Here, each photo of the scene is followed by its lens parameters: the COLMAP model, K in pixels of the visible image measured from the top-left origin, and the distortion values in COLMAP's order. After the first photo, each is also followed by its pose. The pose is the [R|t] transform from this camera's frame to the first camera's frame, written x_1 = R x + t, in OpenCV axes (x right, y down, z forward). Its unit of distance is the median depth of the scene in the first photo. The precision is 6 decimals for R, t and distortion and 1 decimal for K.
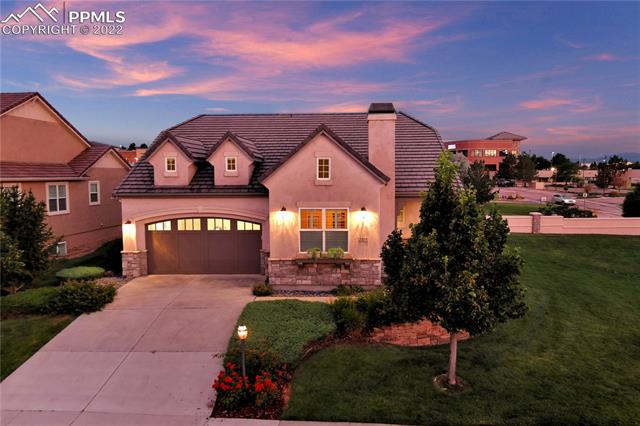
lens RADIAL K [[485.4, 0, 320.0], [0, 485.4, 213.0], [0, 0, 1]] dist [0.023326, -0.005704]
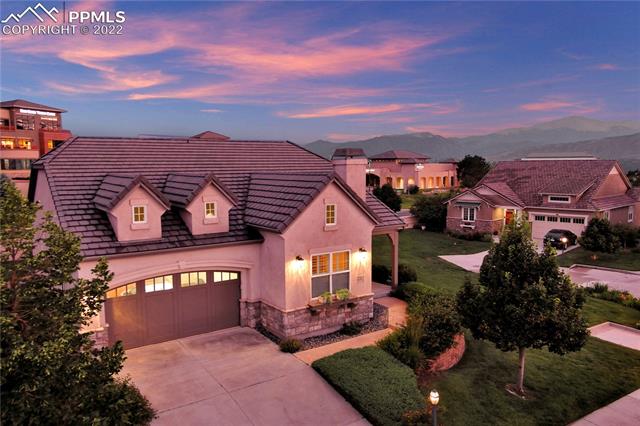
lens RADIAL K [[485.4, 0, 320.0], [0, 485.4, 213.0], [0, 0, 1]] dist [0.023326, -0.005704]
pose [[0.807959, -0.057028, 0.586472, -0.601329], [0.048142, 0.998367, 0.030758, -0.124863], [-0.587269, 0.003383, 0.809385, 0.183153]]
